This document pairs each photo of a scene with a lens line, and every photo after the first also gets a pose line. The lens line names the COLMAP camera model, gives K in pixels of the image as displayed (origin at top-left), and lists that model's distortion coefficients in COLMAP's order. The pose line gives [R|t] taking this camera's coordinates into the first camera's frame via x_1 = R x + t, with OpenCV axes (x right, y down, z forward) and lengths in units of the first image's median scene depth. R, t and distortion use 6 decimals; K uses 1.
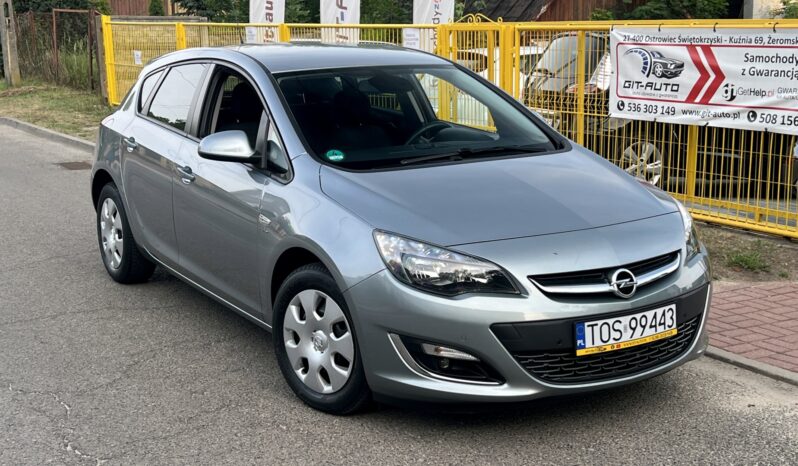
lens RADIAL K [[1079.2, 0, 380.3], [0, 1079.2, 235.4], [0, 0, 1]] dist [0.166688, -0.472193]
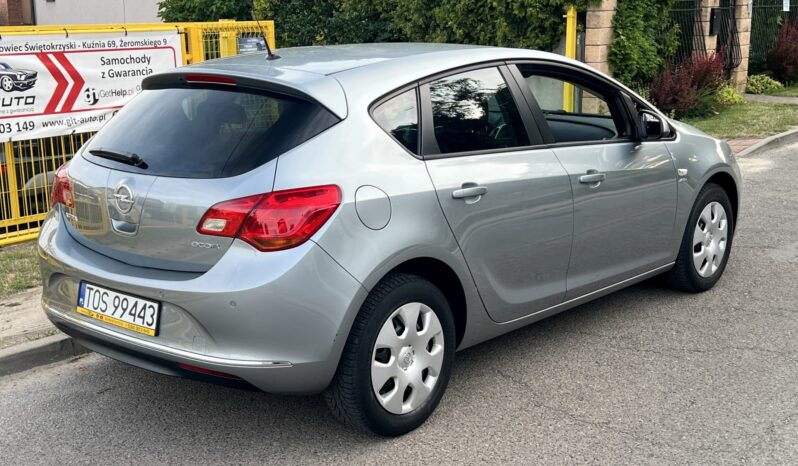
lens RADIAL K [[1015.9, 0, 389.9], [0, 1015.9, 233.3], [0, 0, 1]] dist [0.191295, -0.551004]
pose [[-0.286577, -0.188973, 0.939235, -1.166022], [0.213612, 0.943072, 0.254922, -0.332563], [-0.933940, 0.273687, -0.229896, 1.690305]]
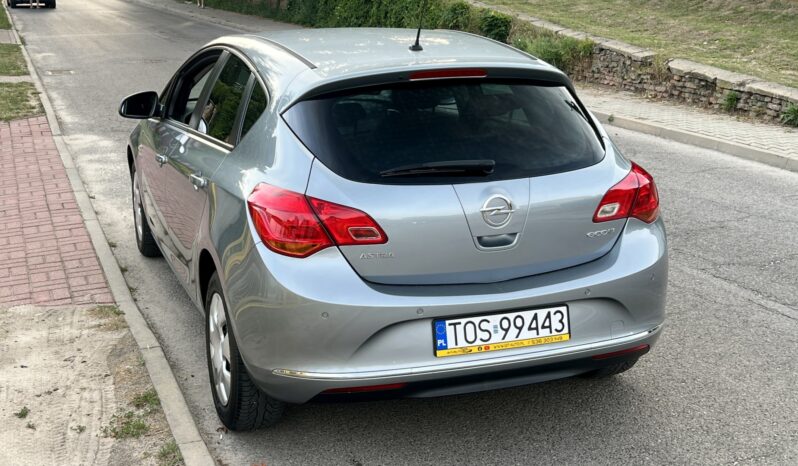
lens RADIAL K [[1015.9, 0, 389.9], [0, 1015.9, 233.3], [0, 0, 1]] dist [0.191295, -0.551004]
pose [[-0.978129, -0.035228, 0.204995, -0.357821], [0.057144, 0.902119, 0.427687, -0.510028], [-0.199996, 0.430047, -0.880375, 2.406505]]
